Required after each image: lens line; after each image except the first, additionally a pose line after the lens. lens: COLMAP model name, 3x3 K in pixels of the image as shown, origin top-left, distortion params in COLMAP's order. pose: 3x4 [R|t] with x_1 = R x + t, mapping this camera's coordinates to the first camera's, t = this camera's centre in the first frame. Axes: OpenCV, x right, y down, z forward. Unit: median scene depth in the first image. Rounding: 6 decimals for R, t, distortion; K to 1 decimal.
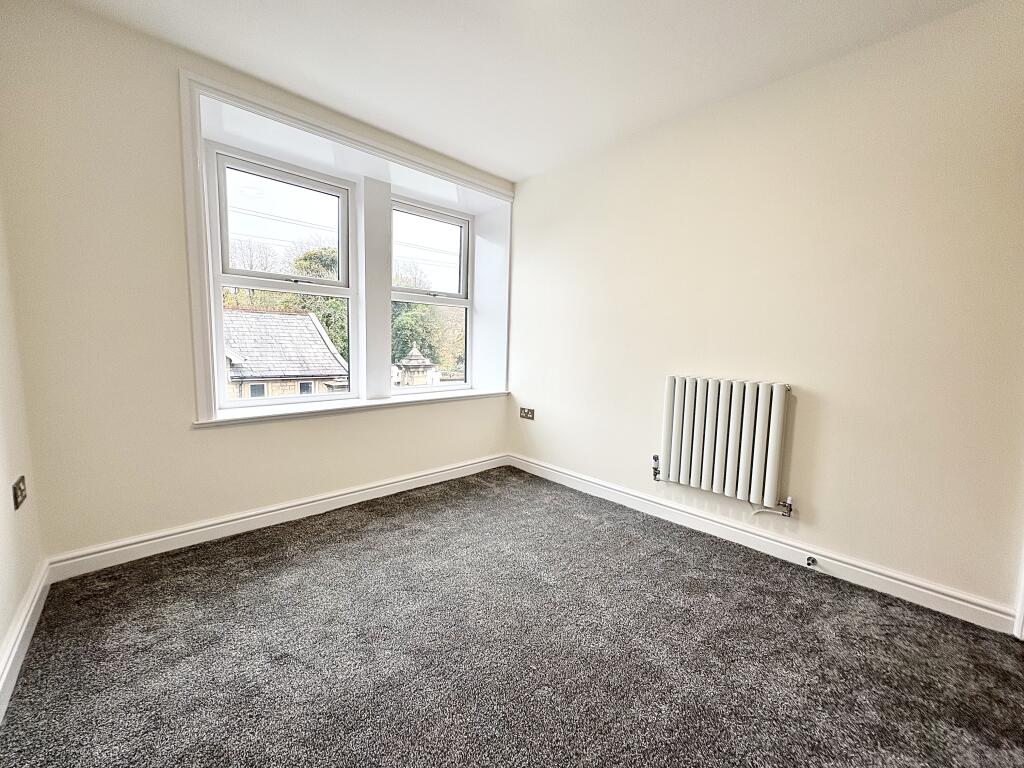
lens RADIAL K [[404.2, 0, 515.7], [0, 404.2, 382.7], [0, 0, 1]] dist [-0.000432, 0.000047]
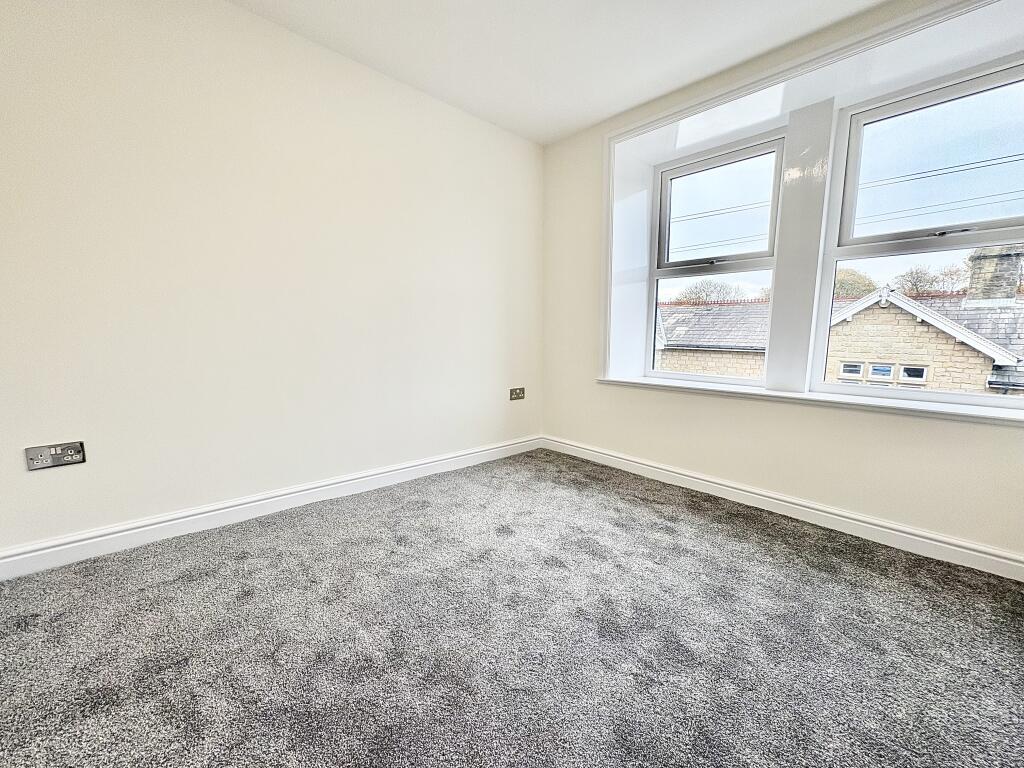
lens RADIAL K [[418.8, 0, 512.6], [0, 418.8, 400.7], [0, 0, 1]] dist [0.000194, 0.000030]
pose [[-0.011651, 0.161264, -0.986843, 0.632641], [-0.085267, 0.983155, 0.161668, -0.044362], [0.996290, 0.086029, 0.002295, 0.590392]]
